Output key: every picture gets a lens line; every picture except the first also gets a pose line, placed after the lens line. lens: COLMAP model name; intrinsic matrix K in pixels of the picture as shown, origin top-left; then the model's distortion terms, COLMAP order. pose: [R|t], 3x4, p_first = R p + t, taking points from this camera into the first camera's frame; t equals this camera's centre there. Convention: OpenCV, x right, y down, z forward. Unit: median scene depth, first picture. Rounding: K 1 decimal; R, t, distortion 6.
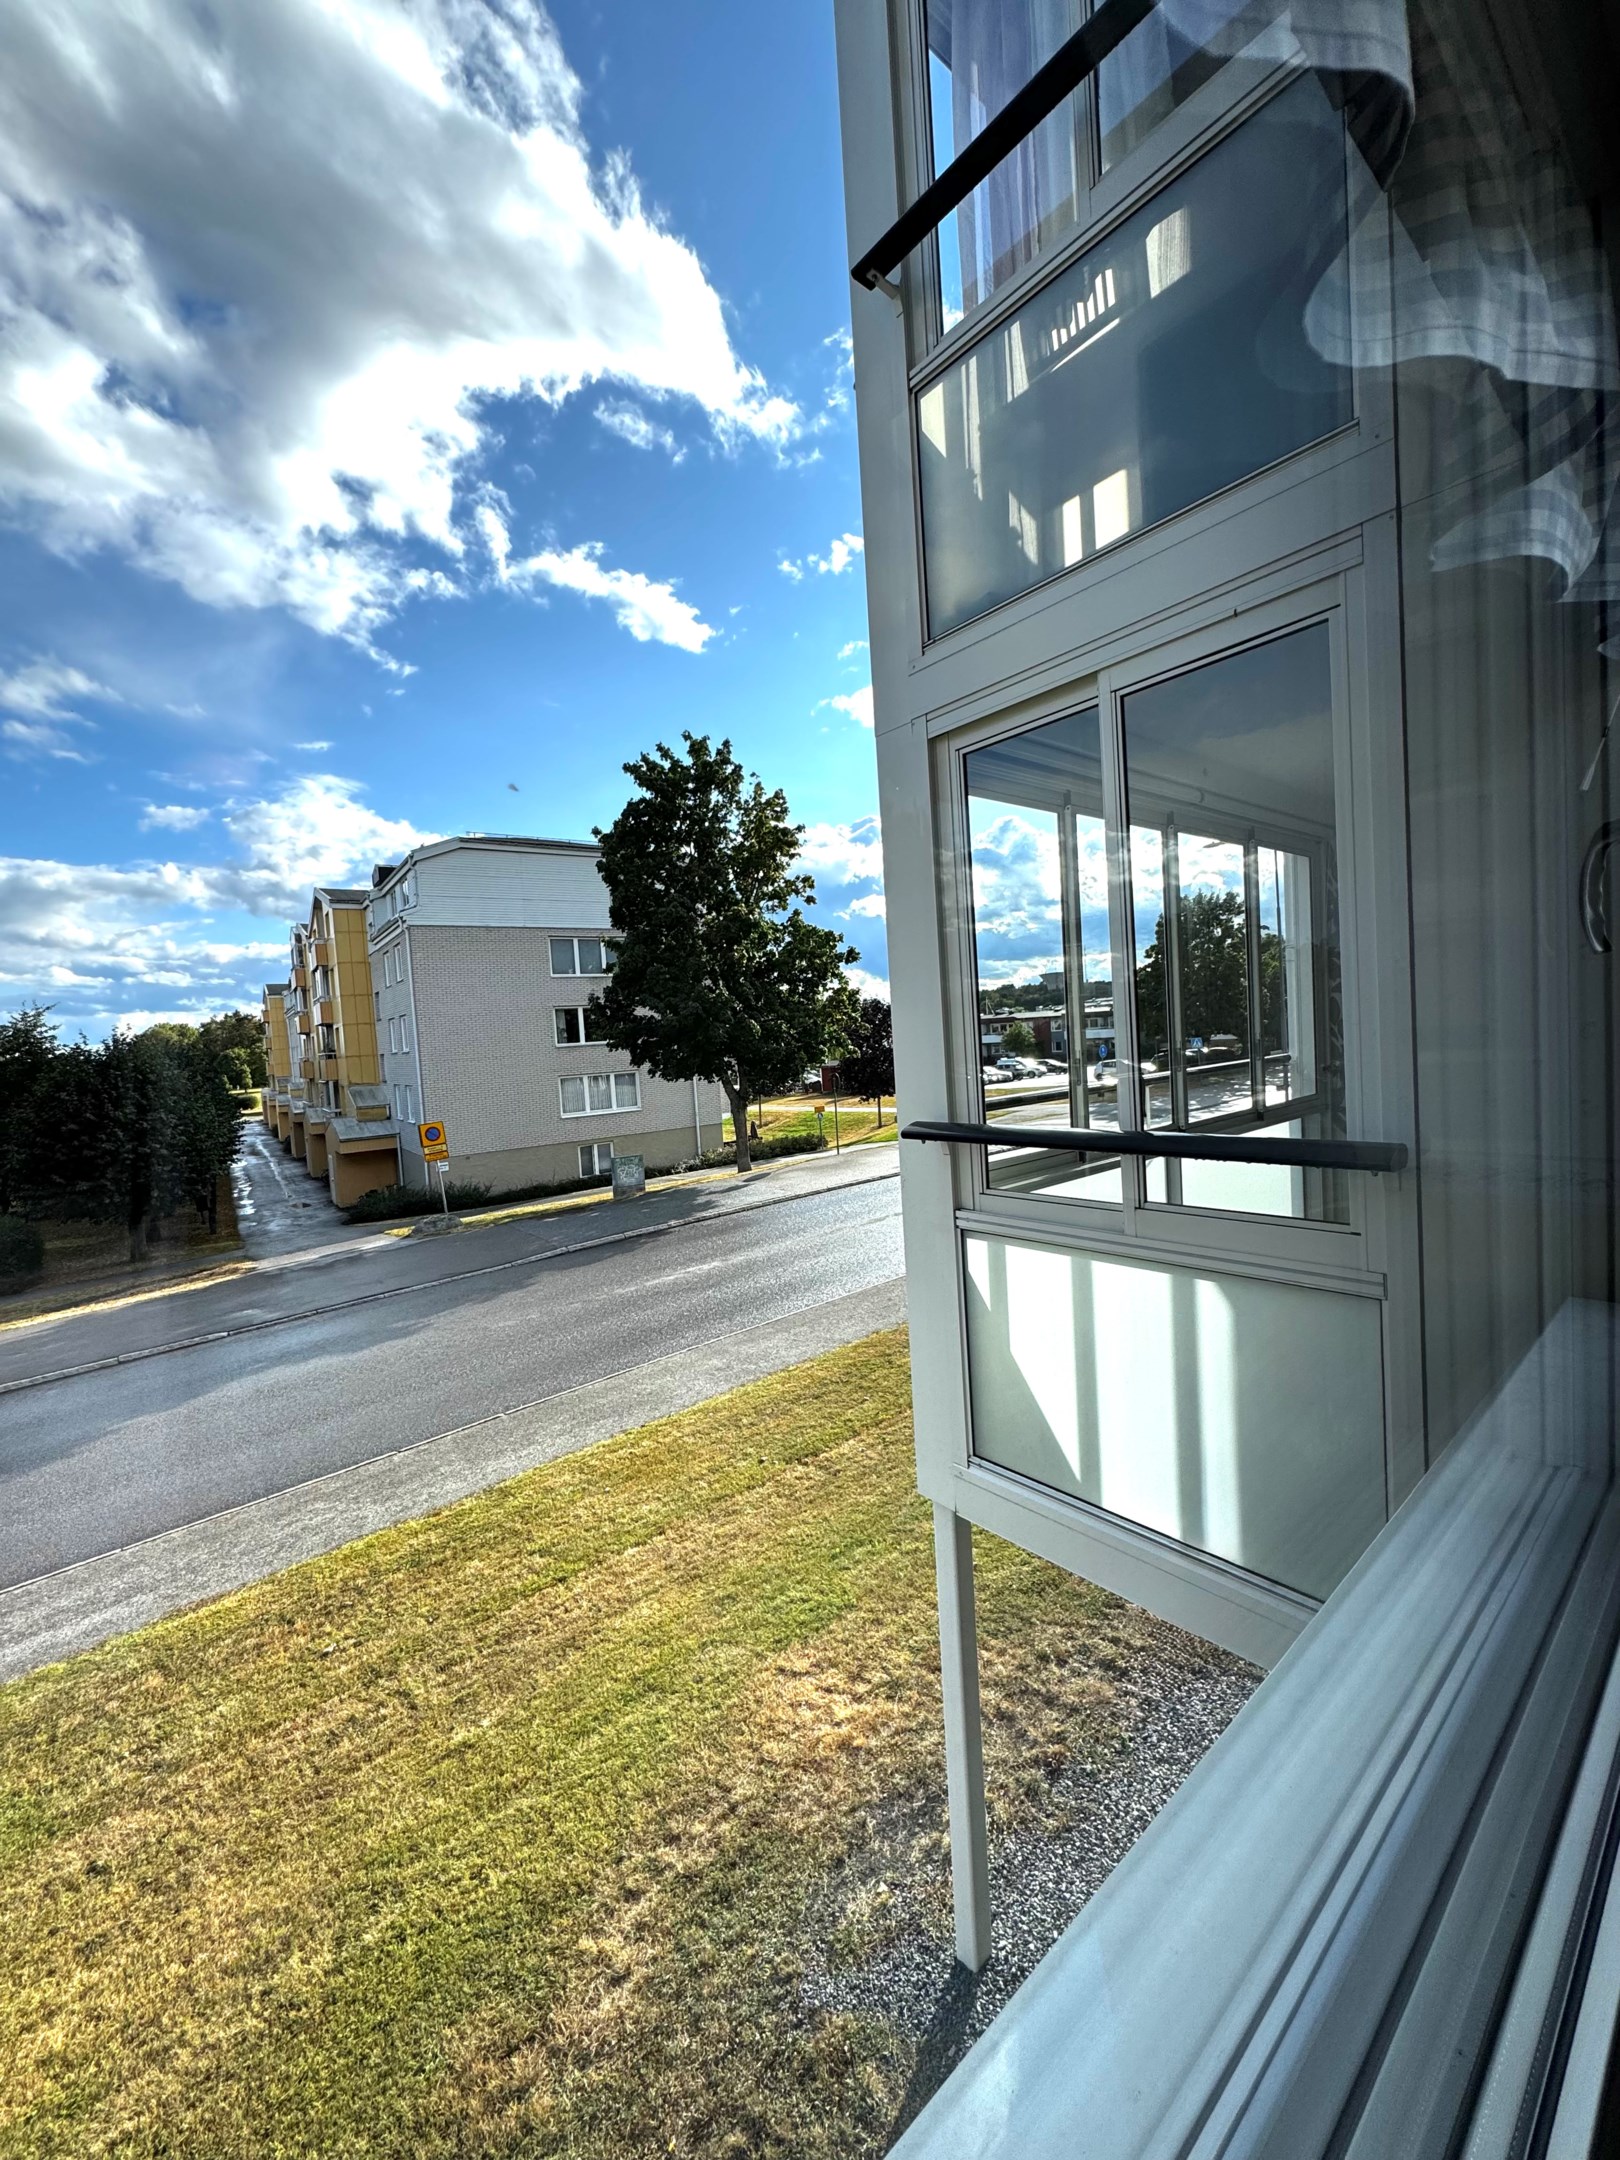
lens RADIAL K [[875.4, 0, 813.0], [0, 875.4, 1071.8], [0, 0, 1]] dist [0.002039, -0.000068]
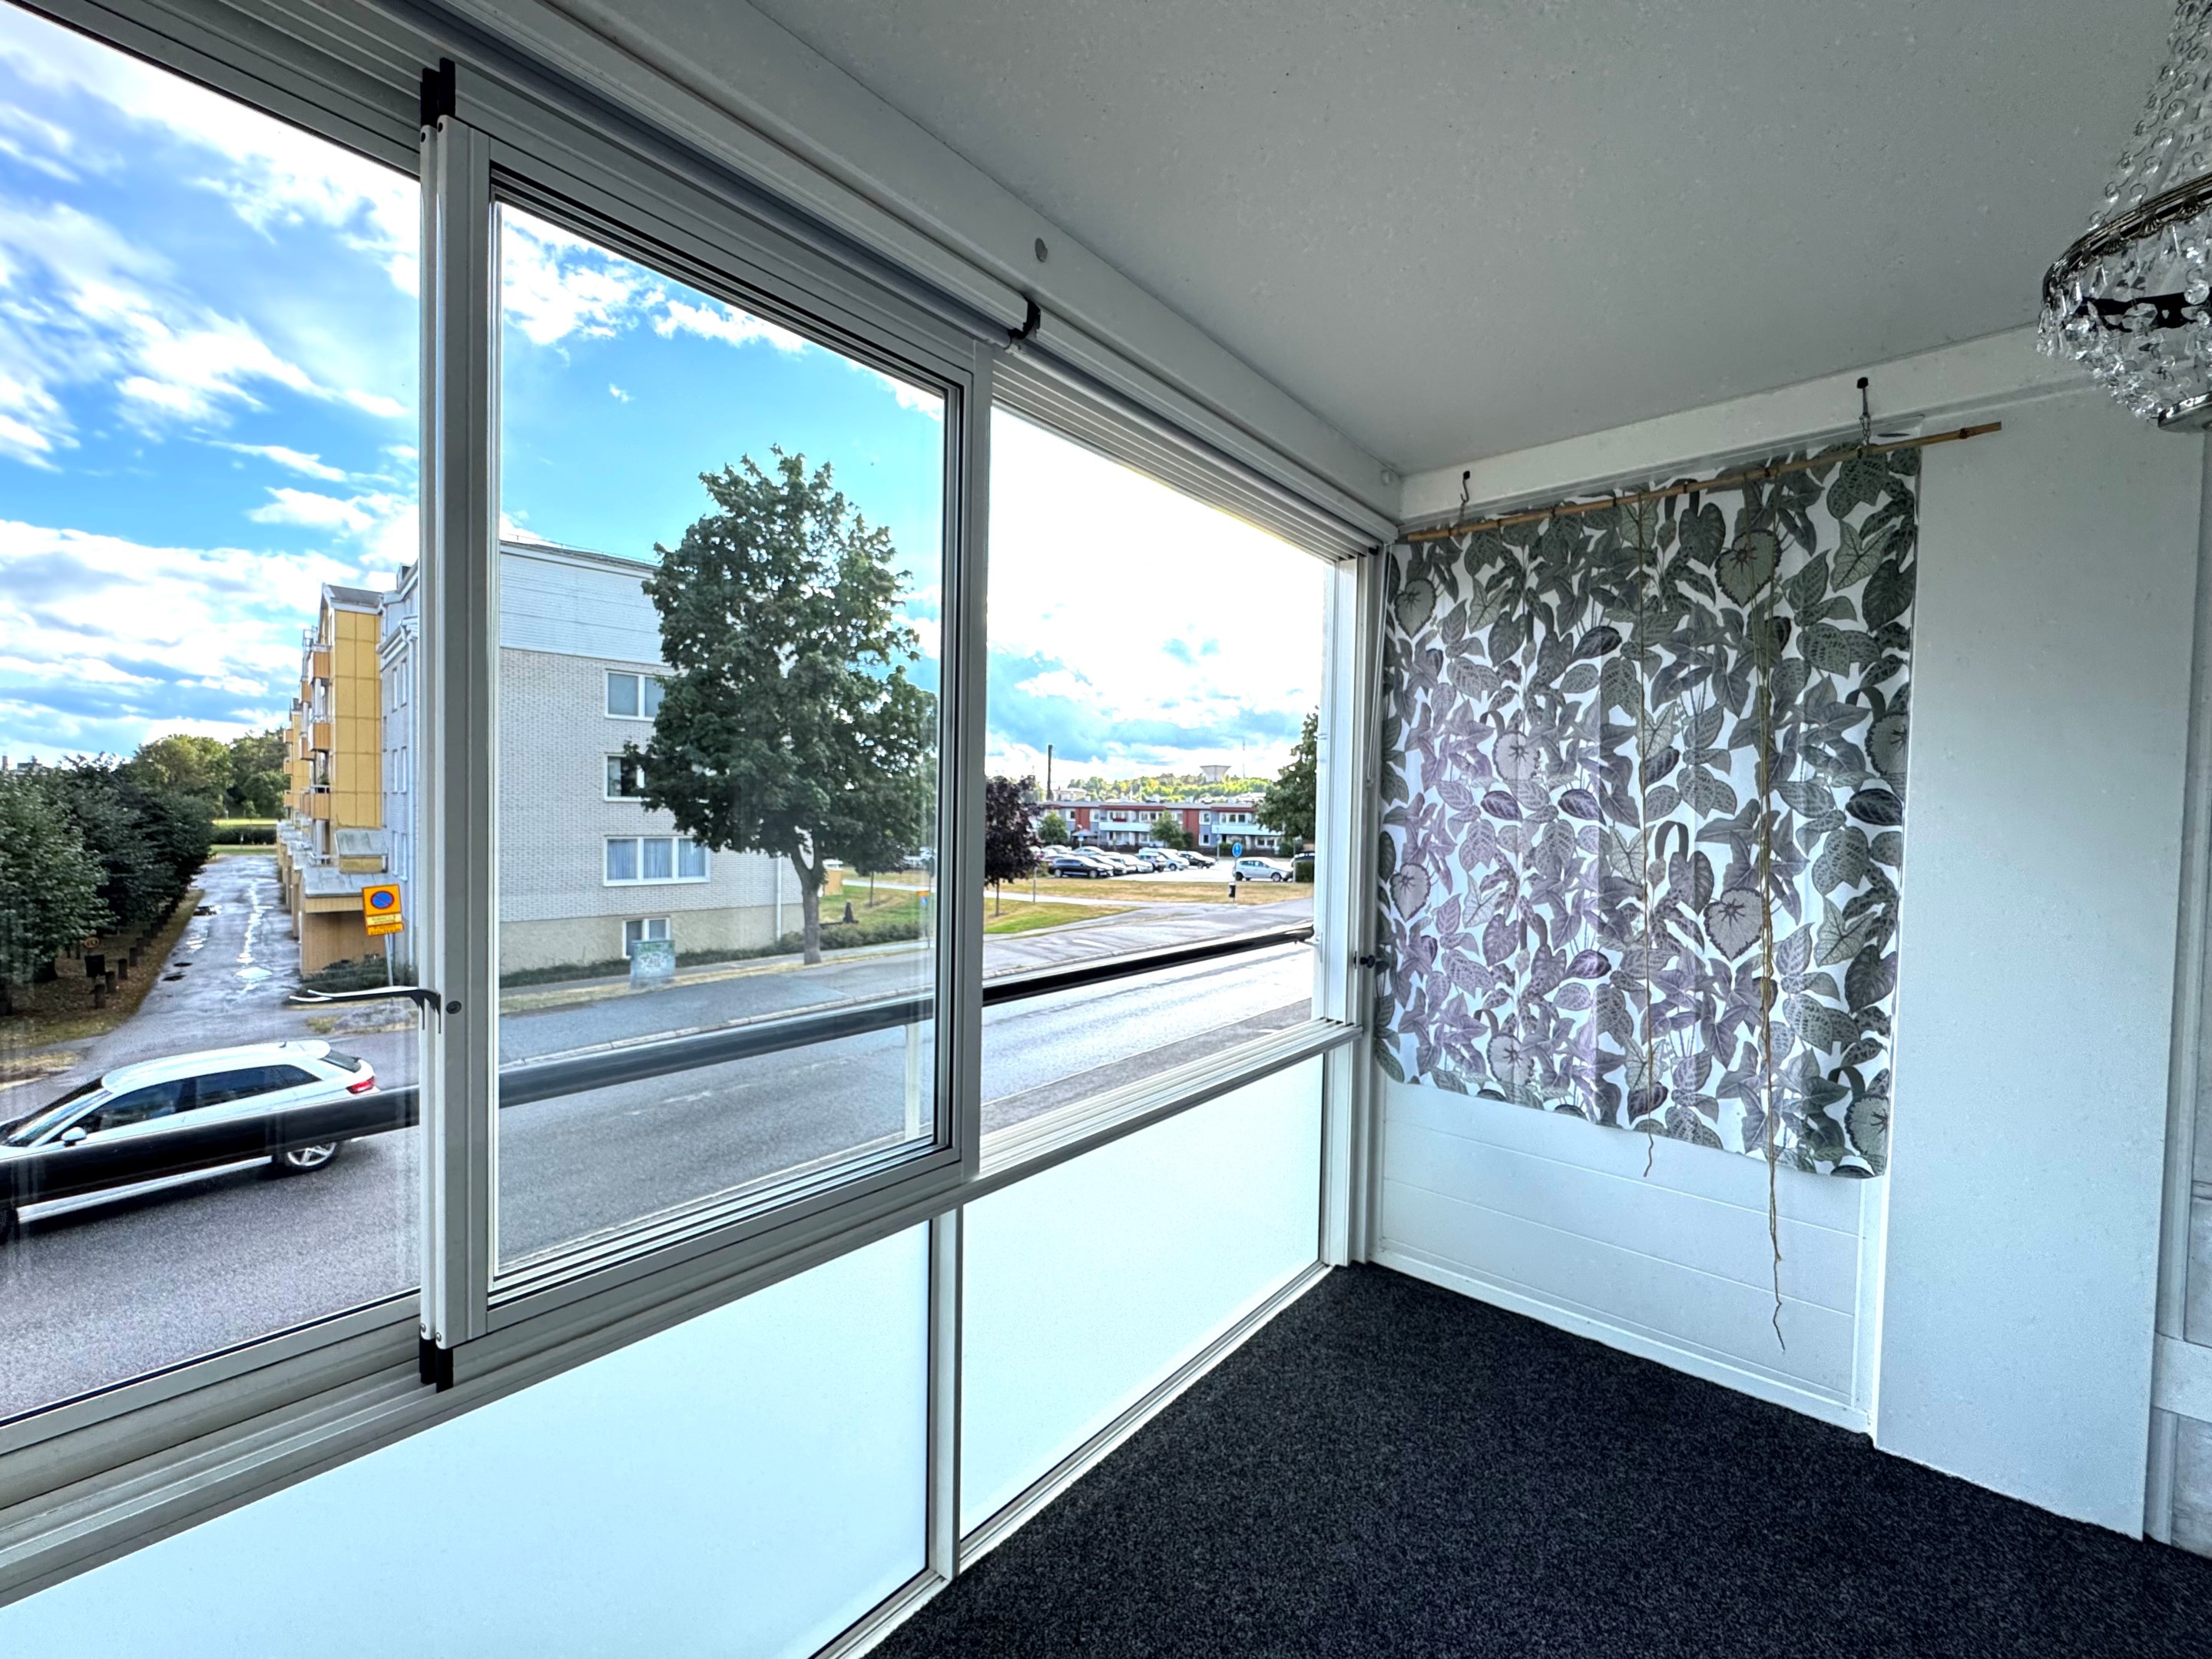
lens RADIAL K [[896.5, 0, 1112.5], [0, 896.5, 816.0], [0, 0, 1]] dist [0.002039, -0.000068]
pose [[0.984846, 0.075829, 0.155979, 0.066422], [-0.069769, 0.996594, -0.043970, -0.011987], [-0.158781, 0.032421, 0.986781, 0.093480]]
